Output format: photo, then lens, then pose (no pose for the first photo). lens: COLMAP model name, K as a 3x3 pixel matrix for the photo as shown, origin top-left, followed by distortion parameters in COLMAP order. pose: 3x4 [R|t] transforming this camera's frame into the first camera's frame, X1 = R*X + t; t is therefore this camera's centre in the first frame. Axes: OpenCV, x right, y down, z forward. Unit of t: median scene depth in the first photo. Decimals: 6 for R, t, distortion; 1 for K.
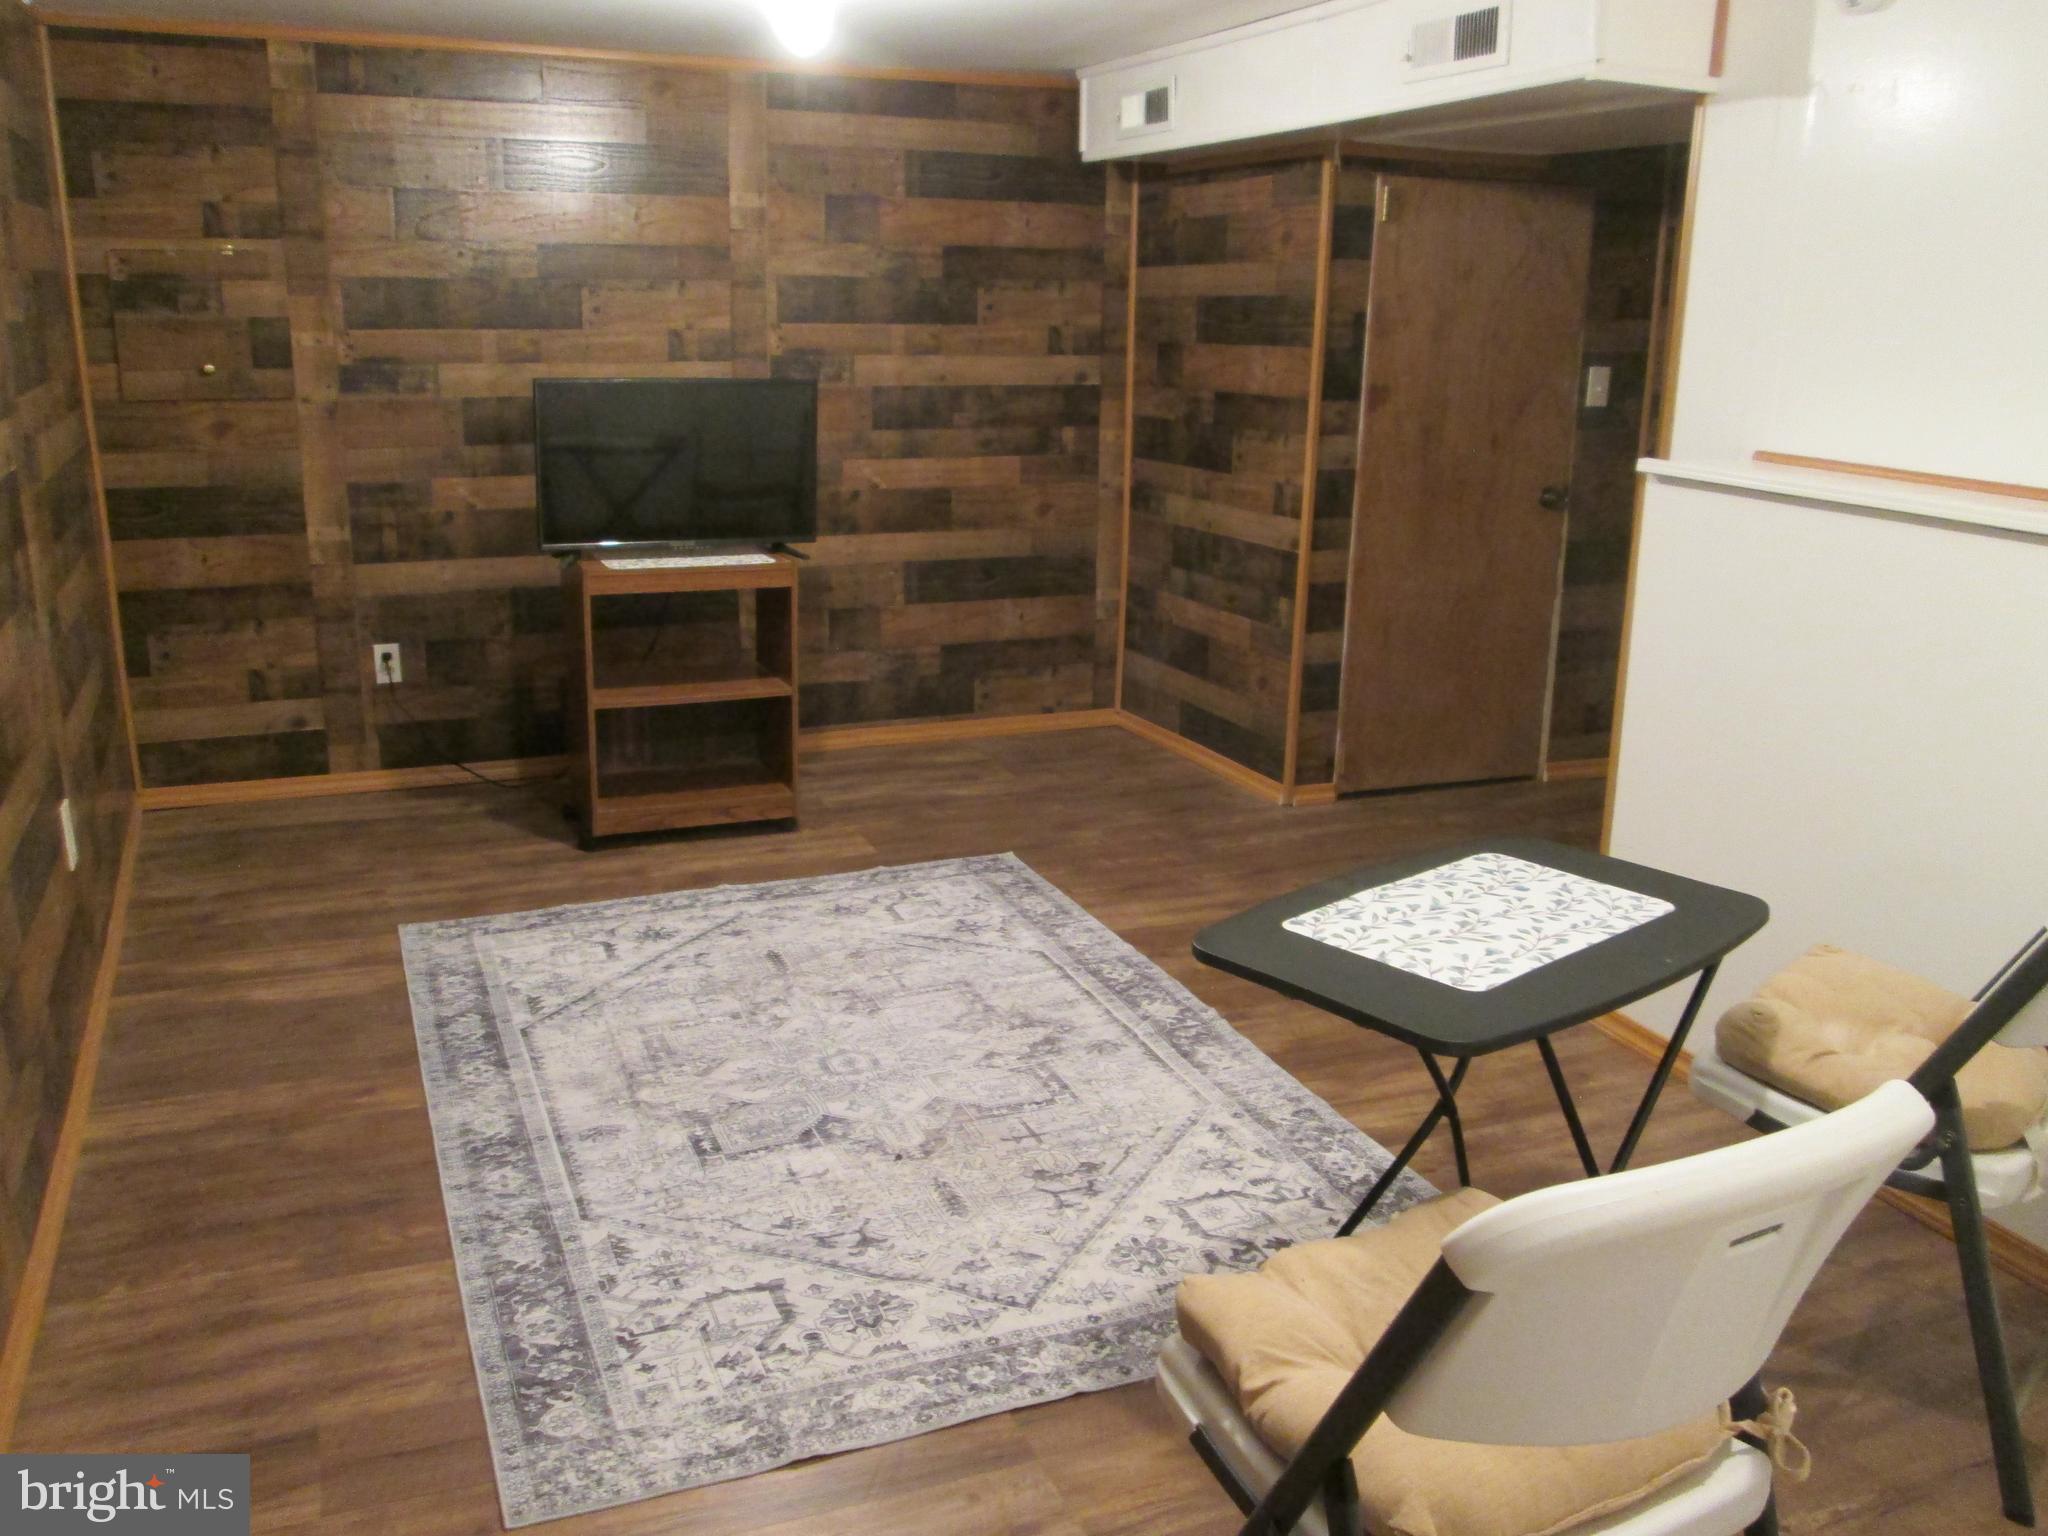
lens RADIAL K [[1702.0, 0, 1014.1], [0, 1702.0, 767.2], [0, 0, 1]] dist [-0.016476, 0.007284]
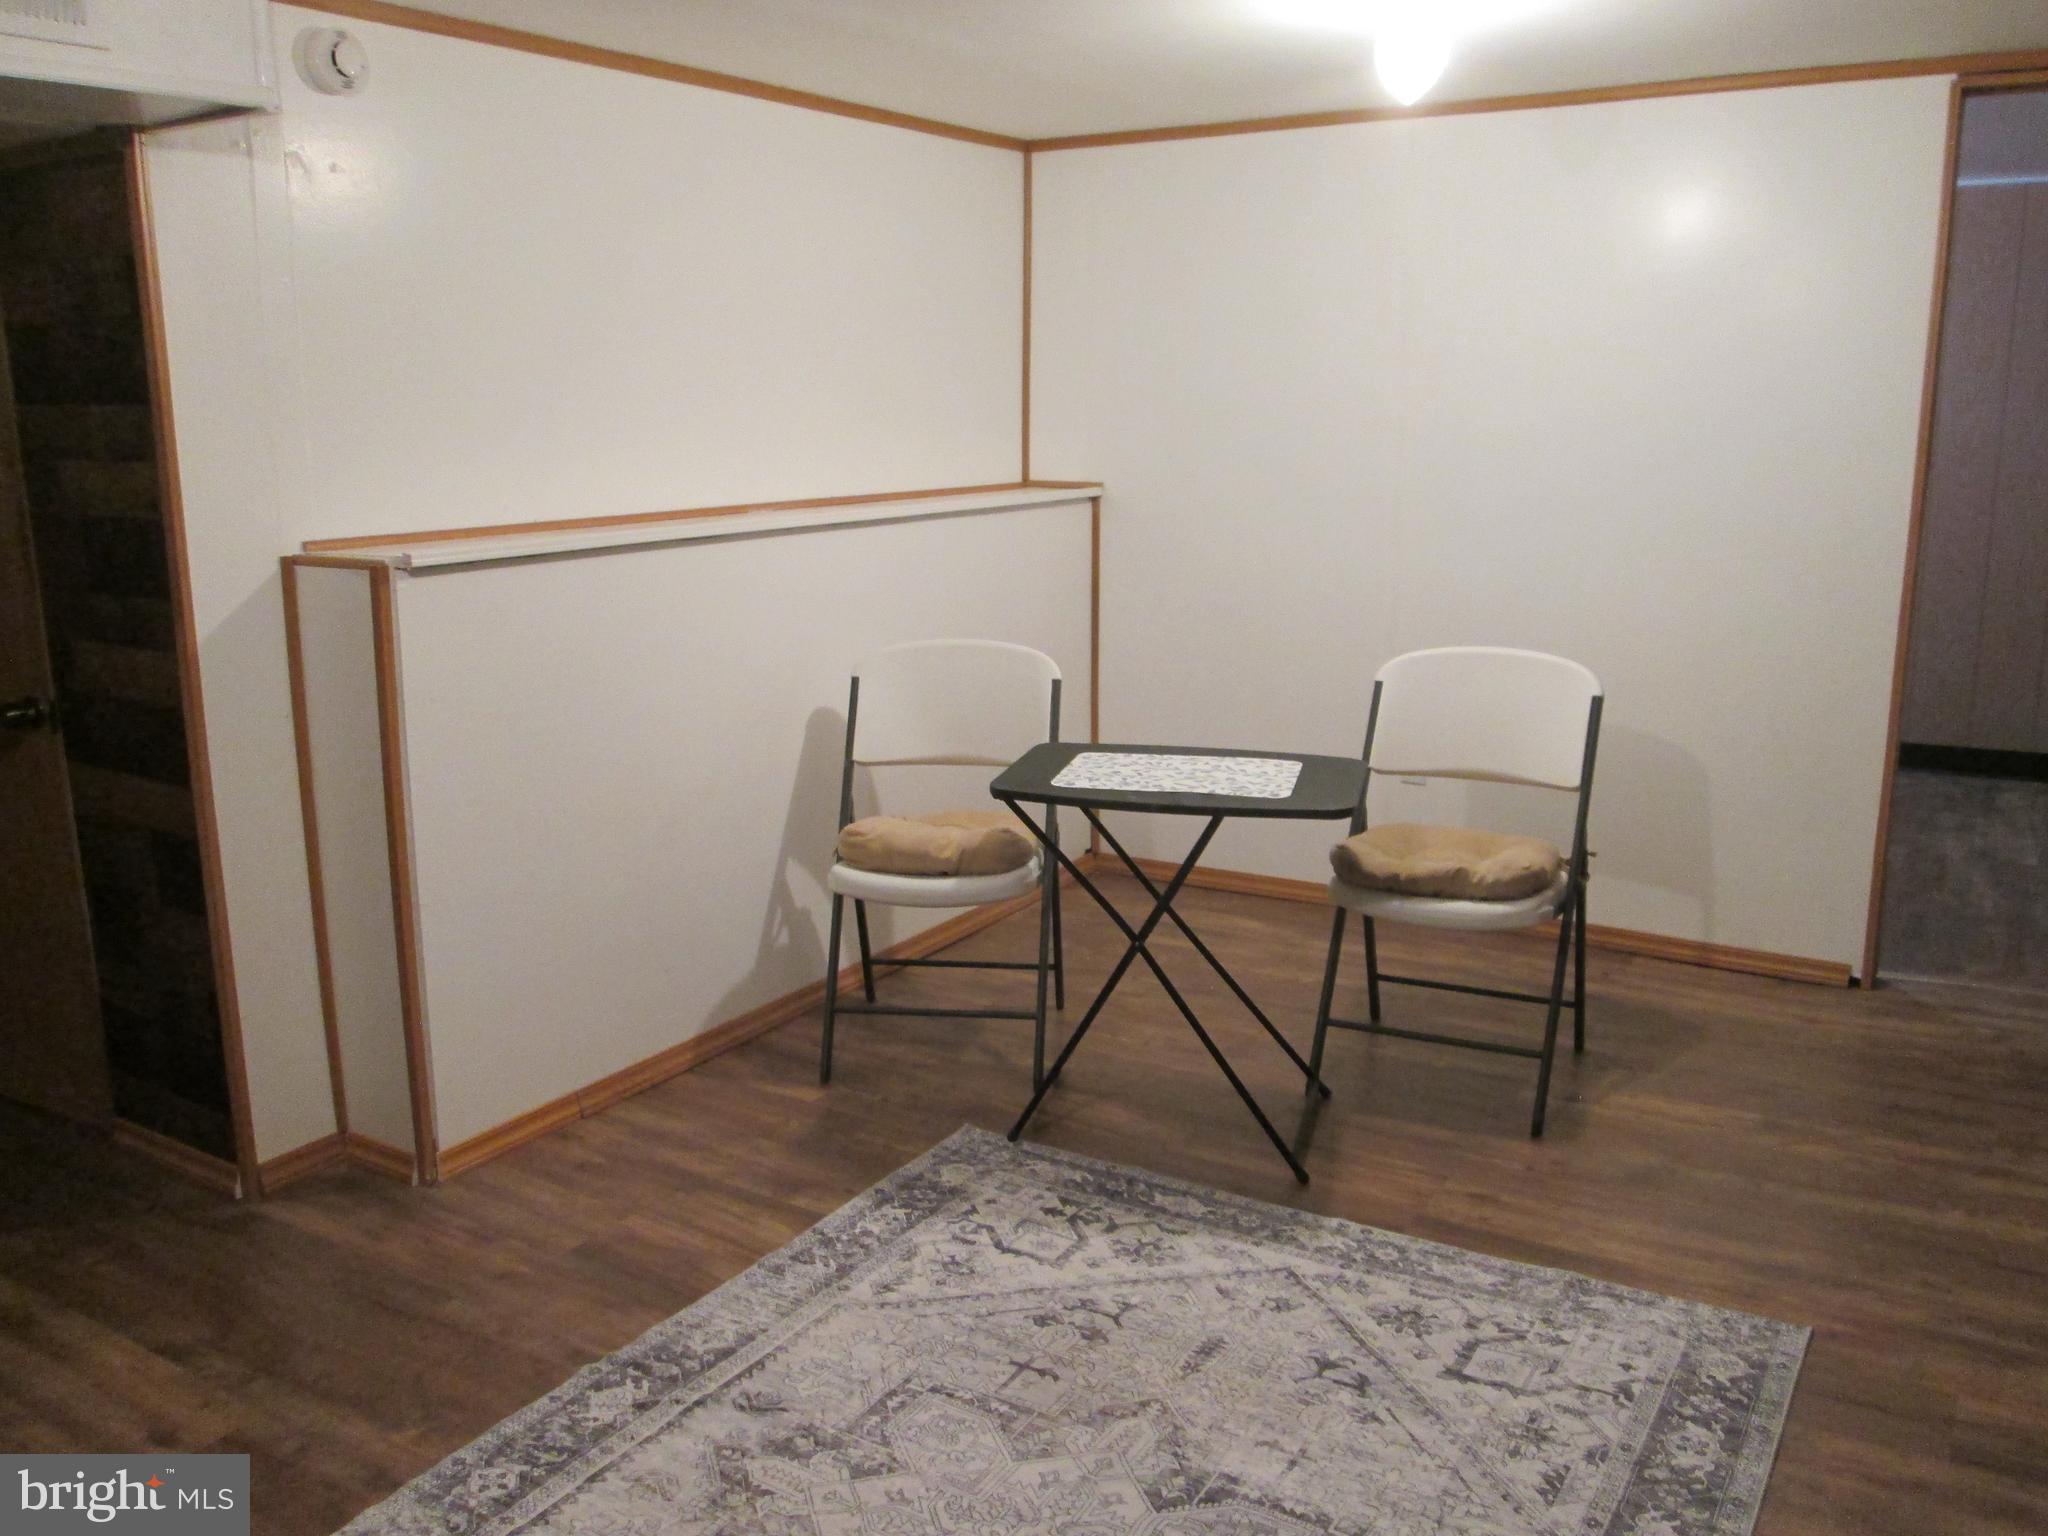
lens RADIAL K [[1702.0, 0, 1016.0], [0, 1702.0, 769.5], [0, 0, 1]] dist [-0.016476, 0.007284]
pose [[-0.579600, -0.176508, 0.795556, -0.729468], [0.227465, 0.902414, 0.365935, -0.433867], [-0.782511, 0.393057, -0.482889, 1.569679]]
